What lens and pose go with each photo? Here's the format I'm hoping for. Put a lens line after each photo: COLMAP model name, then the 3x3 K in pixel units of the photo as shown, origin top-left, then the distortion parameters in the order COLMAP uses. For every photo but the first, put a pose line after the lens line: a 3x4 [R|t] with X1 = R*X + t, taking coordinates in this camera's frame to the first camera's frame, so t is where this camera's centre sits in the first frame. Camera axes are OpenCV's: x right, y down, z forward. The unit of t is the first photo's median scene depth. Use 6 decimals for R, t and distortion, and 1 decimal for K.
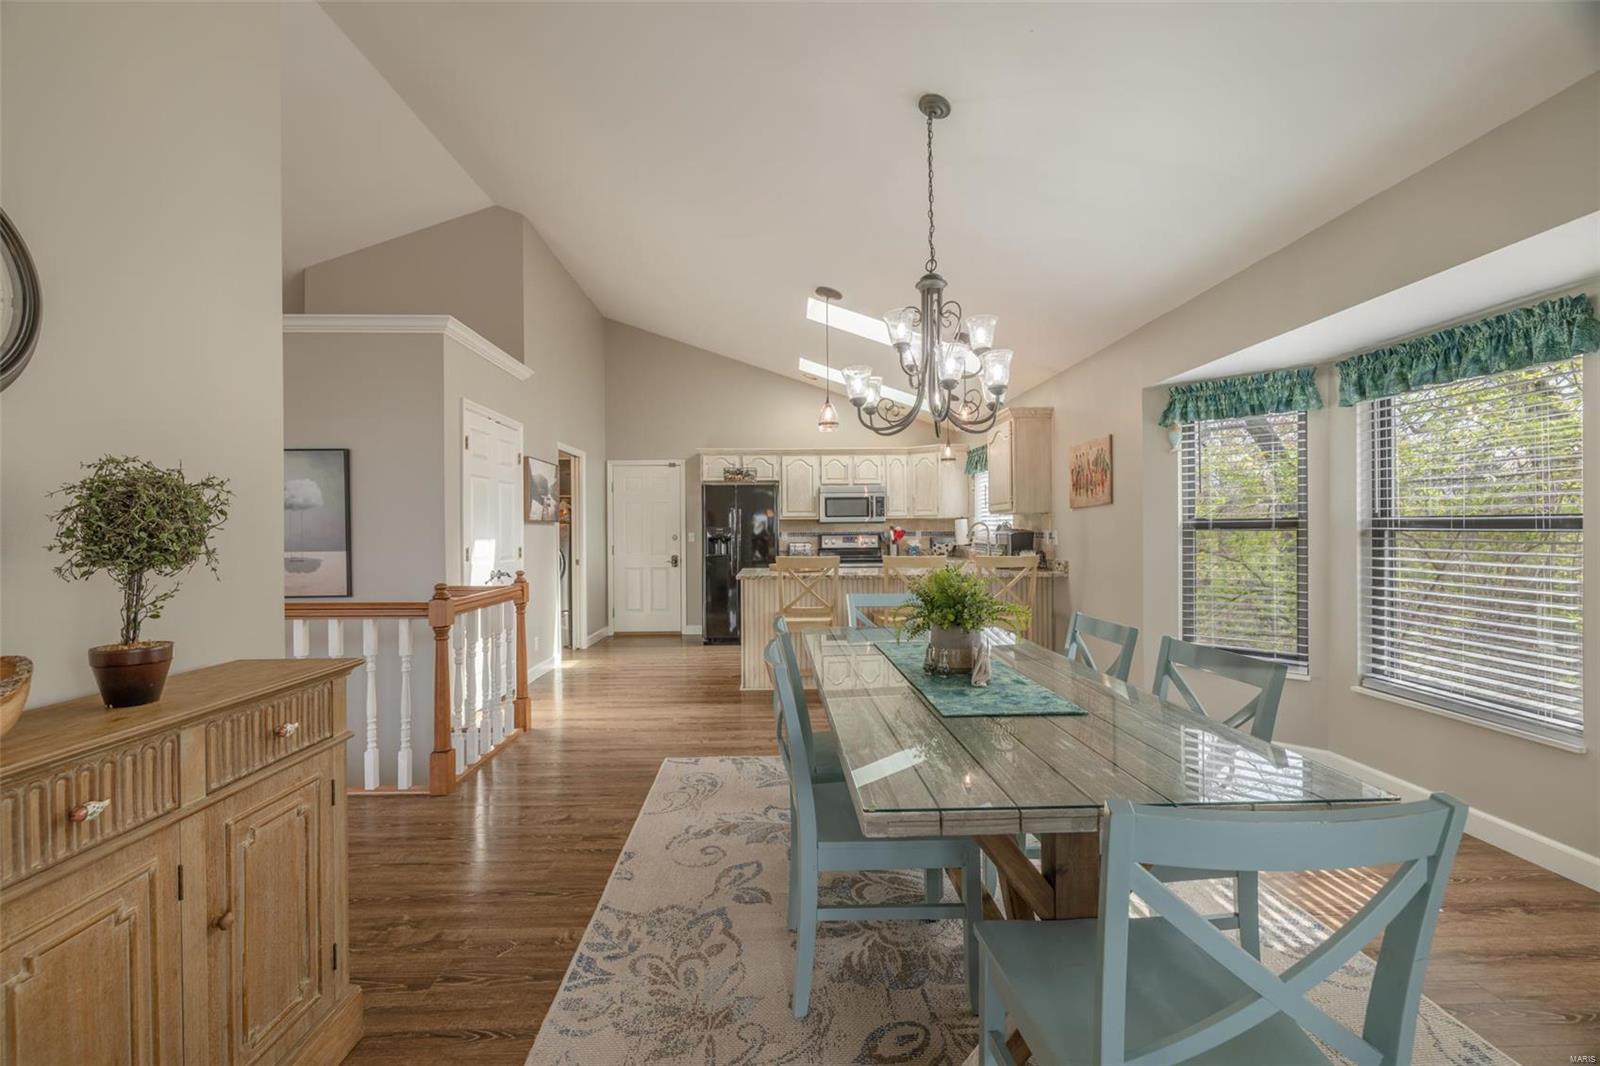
lens RADIAL K [[669.2, 0, 787.8], [0, 669.2, 533.3], [0, 0, 1]] dist [-0.001248, -0.000891]
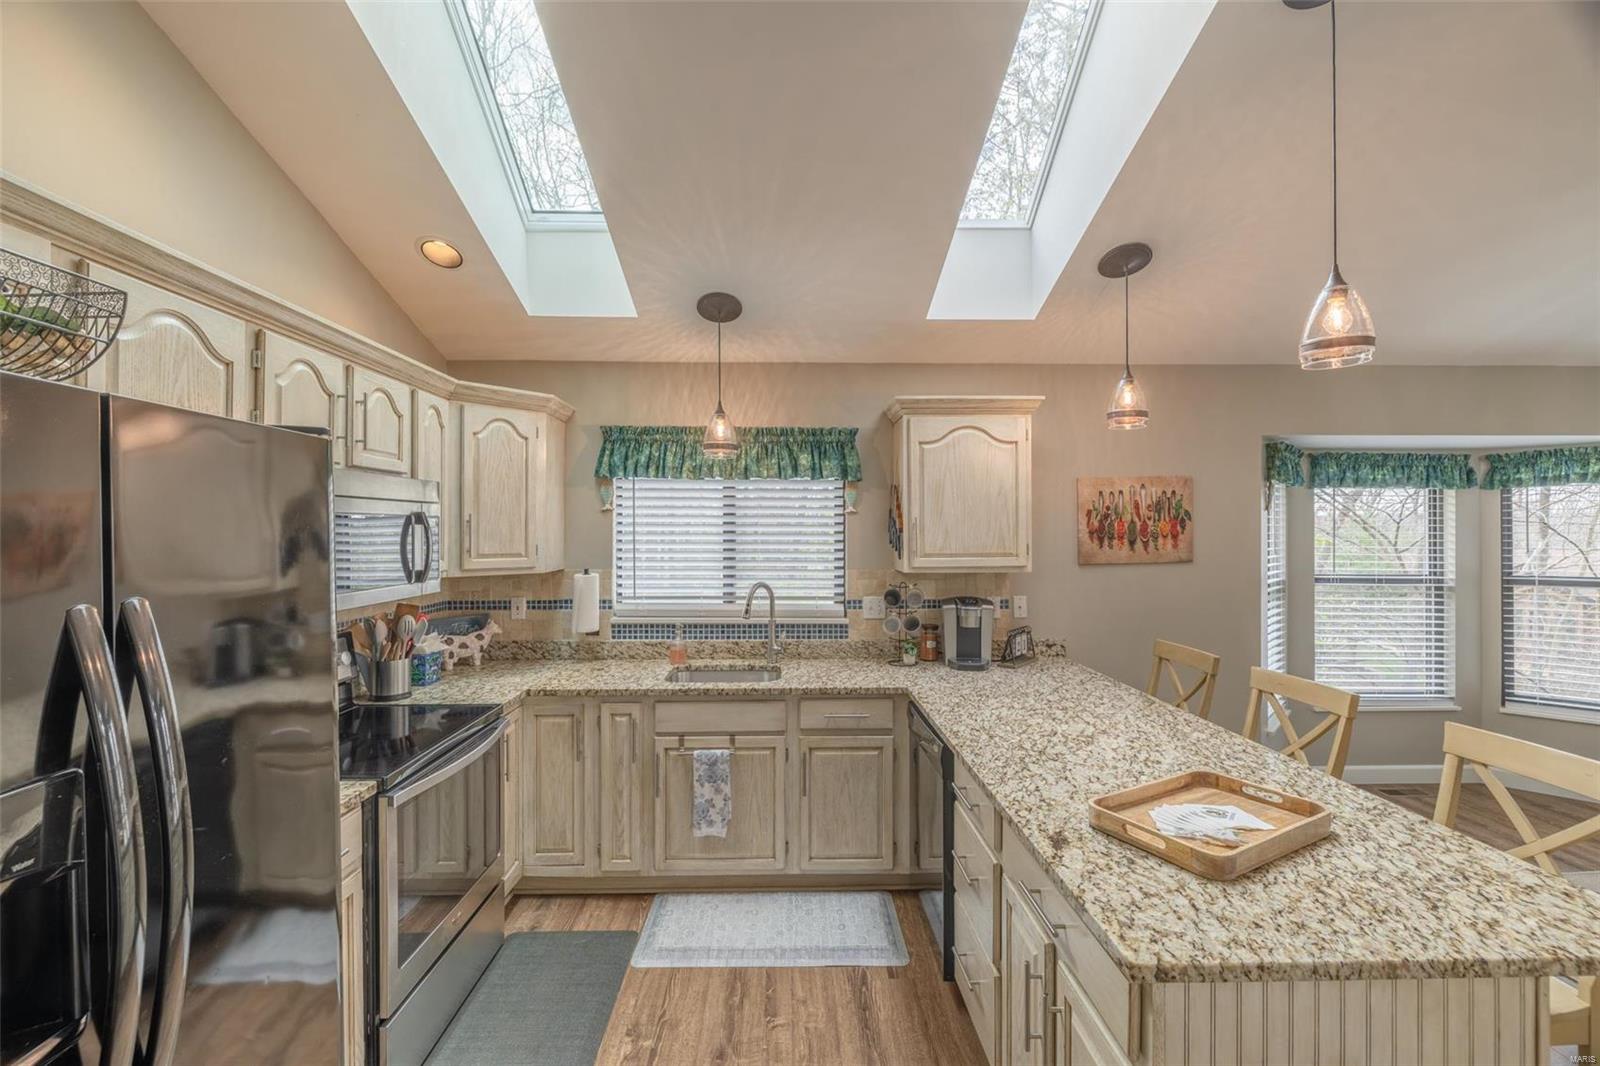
lens RADIAL K [[669.2, 0, 800.5], [0, 669.2, 529.7], [0, 0, 1]] dist [-0.001248, -0.000891]
pose [[-0.001315, 0.011574, 0.999932, -0.183964], [0.006758, 0.999910, -0.011565, -0.043785], [-0.999976, 0.006742, -0.001393, 0.835245]]
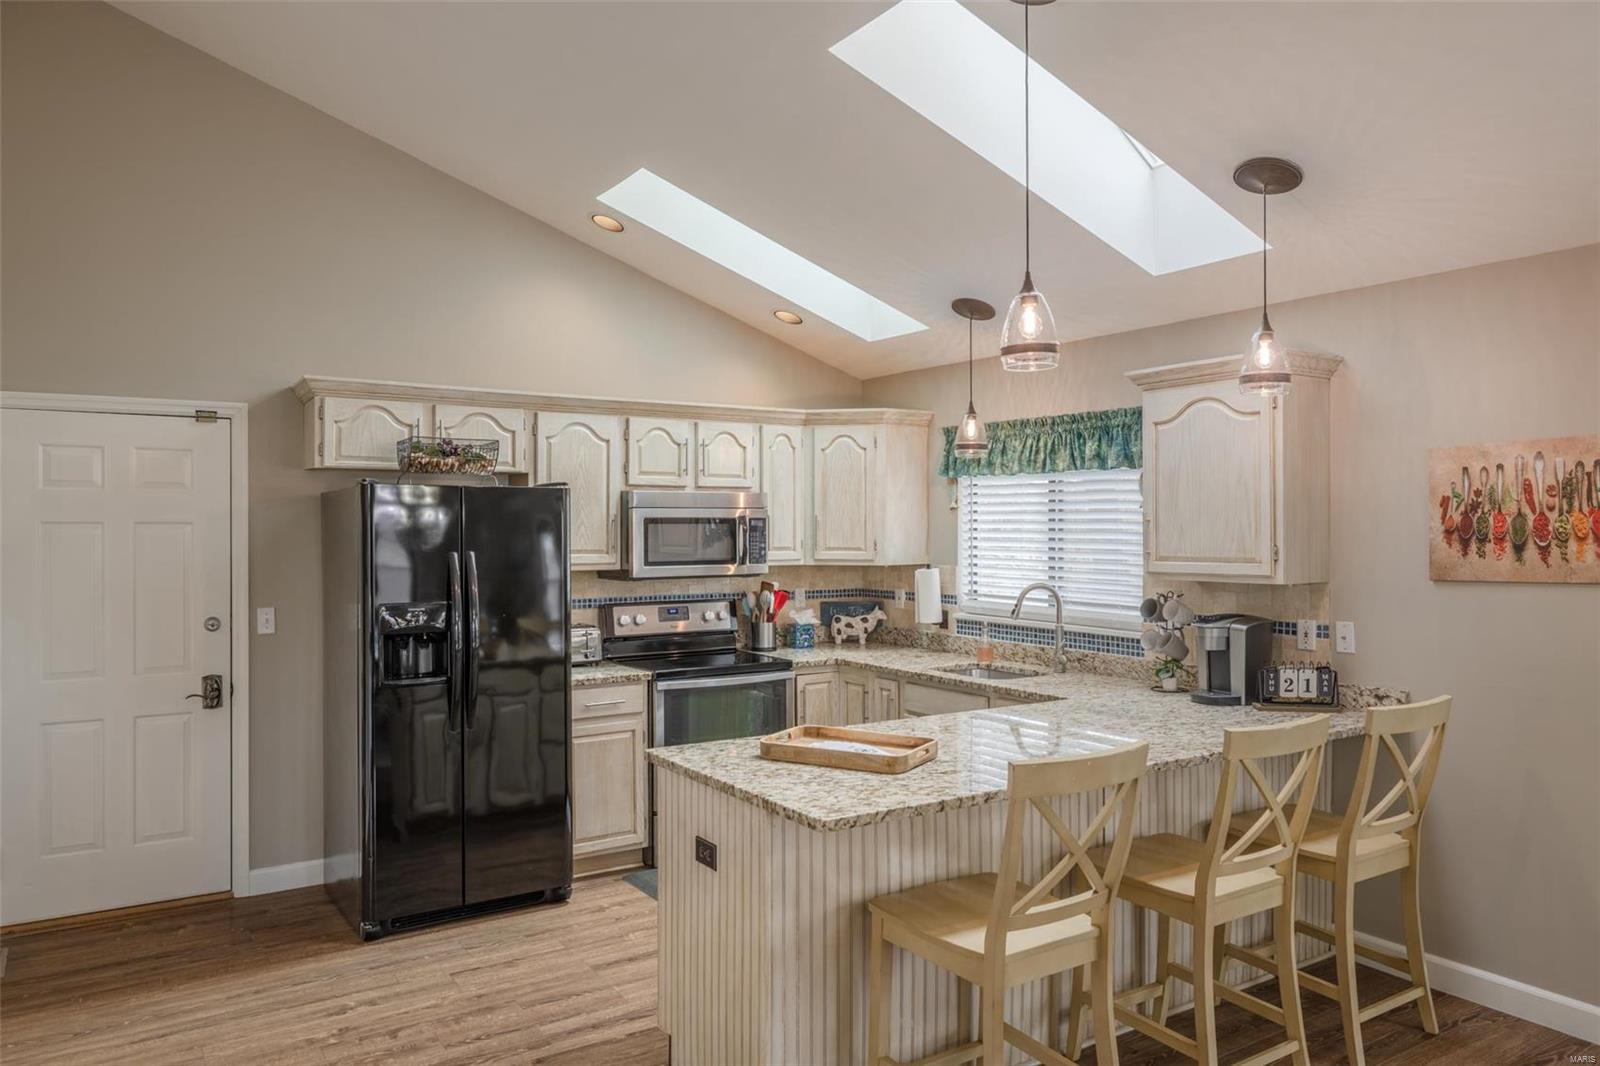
lens RADIAL K [[1089.2, 0, 796.6], [0, 1089.2, 536.5], [0, 0, 1]] dist [-0.001304, -0.001633]
pose [[0.846927, 0.003472, 0.531698, -0.226949], [-0.003232, 0.999994, -0.001381, -0.042096], [-0.531699, -0.000549, 0.846933, 0.382992]]
